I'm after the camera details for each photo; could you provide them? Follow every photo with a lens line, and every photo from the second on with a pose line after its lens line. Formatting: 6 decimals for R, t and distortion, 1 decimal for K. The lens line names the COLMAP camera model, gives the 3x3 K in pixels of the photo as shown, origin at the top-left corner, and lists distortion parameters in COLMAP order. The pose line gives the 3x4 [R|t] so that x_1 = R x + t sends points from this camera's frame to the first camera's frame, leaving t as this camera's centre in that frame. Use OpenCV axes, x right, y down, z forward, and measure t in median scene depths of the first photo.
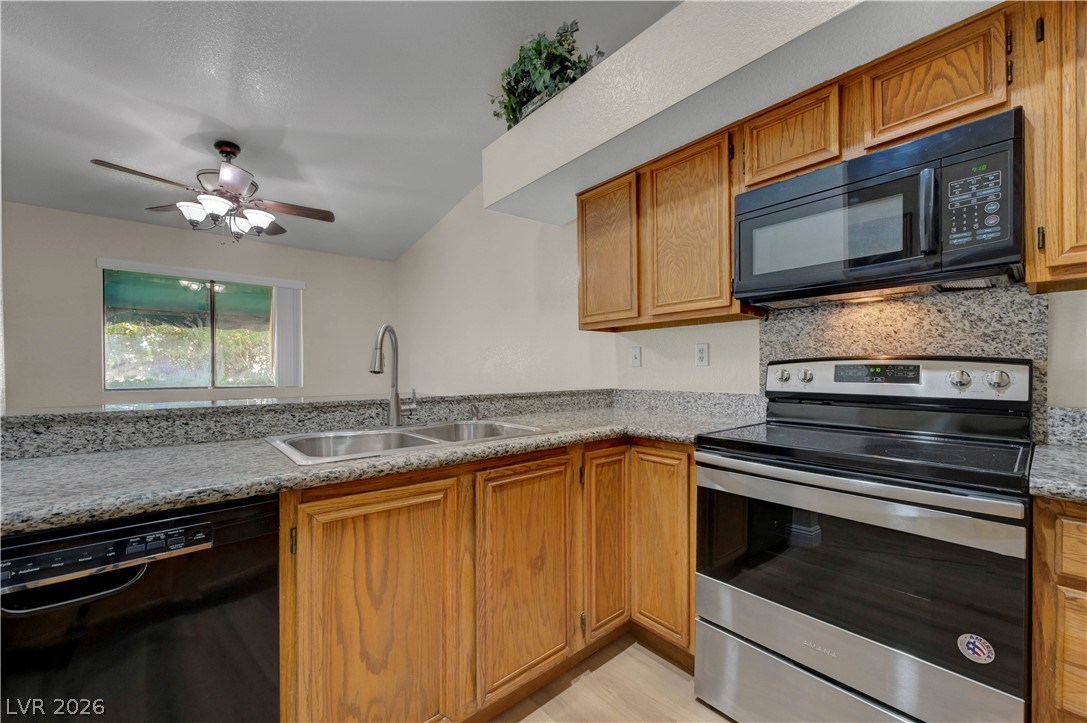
lens RADIAL K [[433.2, 0, 546.9], [0, 433.2, 369.0], [0, 0, 1]] dist [0.001575, -0.000049]
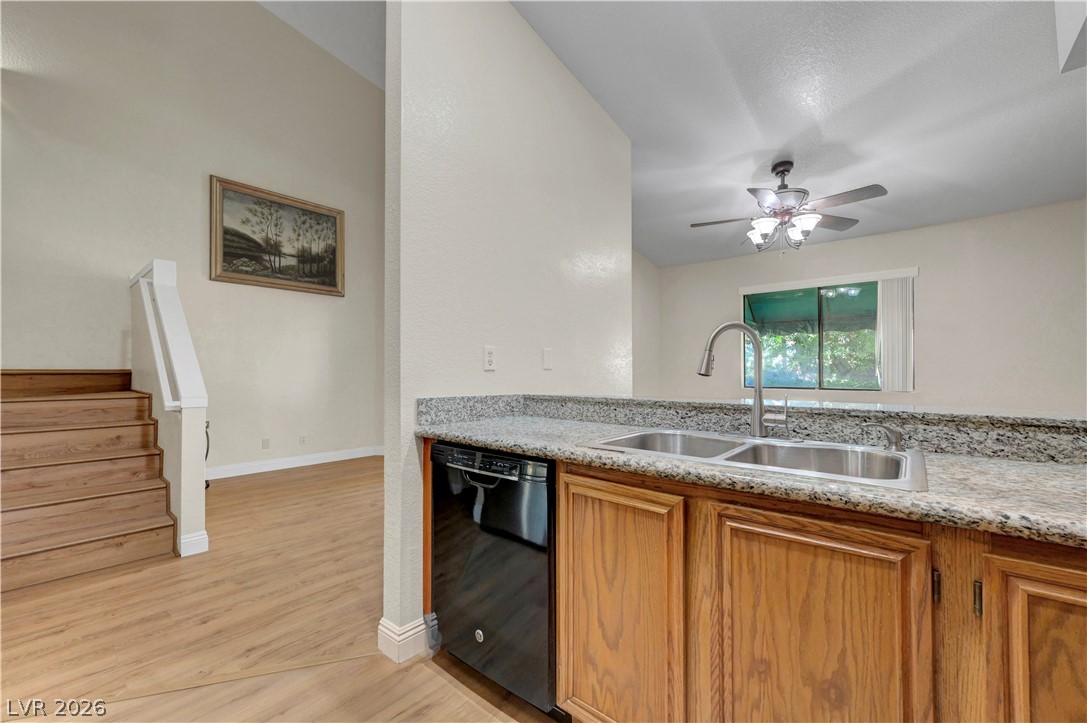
lens RADIAL K [[433.2, 0, 537.5], [0, 433.2, 365.8], [0, 0, 1]] dist [0.001575, -0.000049]
pose [[0.146126, -0.013065, -0.989180, 0.487150], [0.000515, 0.999914, -0.013131, 0.000305], [0.989266, 0.001410, 0.146121, 0.474583]]
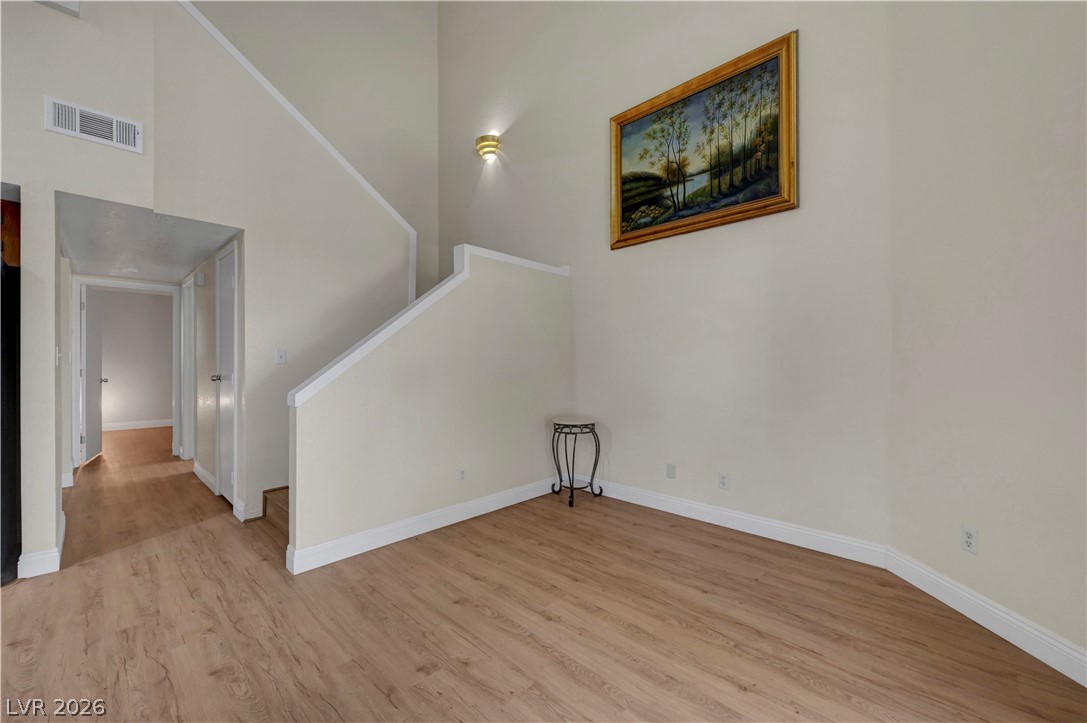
lens RADIAL K [[433.2, 0, 546.2], [0, 433.2, 358.2], [0, 0, 1]] dist [0.001575, -0.000049]
pose [[-0.993354, 0.008208, -0.114809, -2.367075], [0.009043, 0.999936, -0.006757, -0.017503], [0.114746, -0.007751, -0.993365, 1.064619]]
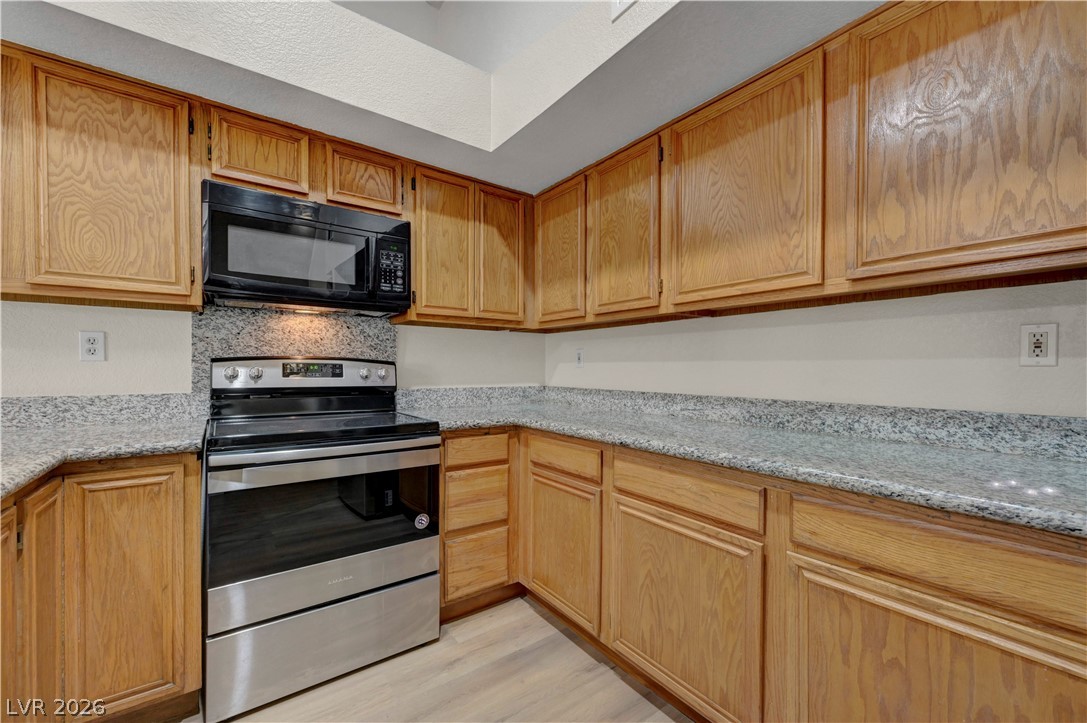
lens RADIAL K [[433.2, 0, 547.8], [0, 433.2, 371.1], [0, 0, 1]] dist [0.001575, -0.000049]
pose [[0.072785, -0.003577, 0.997341, -0.502079], [-0.007089, 0.999966, 0.004104, 0.002621], [-0.997322, -0.007369, 0.072757, 0.222925]]
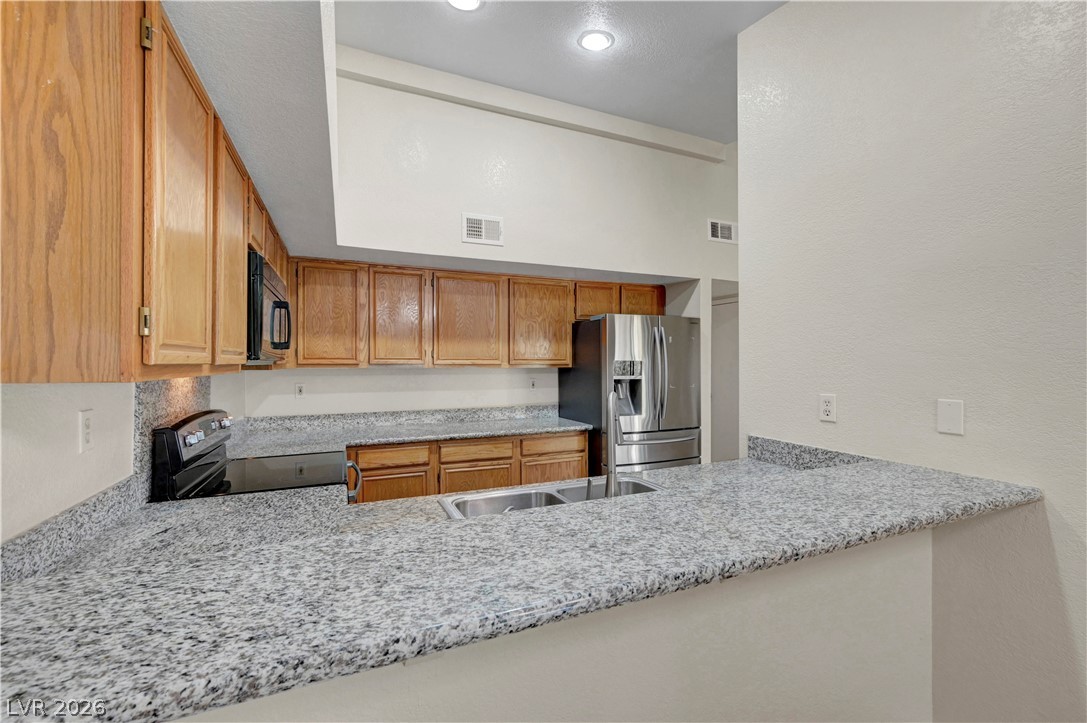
lens RADIAL K [[433.2, 0, 512.3], [0, 433.2, 365.6], [0, 0, 1]] dist [0.001575, -0.000049]
pose [[-0.942811, 0.008238, 0.333225, -0.435519], [0.008057, 0.999966, -0.001925, -0.157077], [-0.333230, 0.000870, -0.942845, 1.906338]]
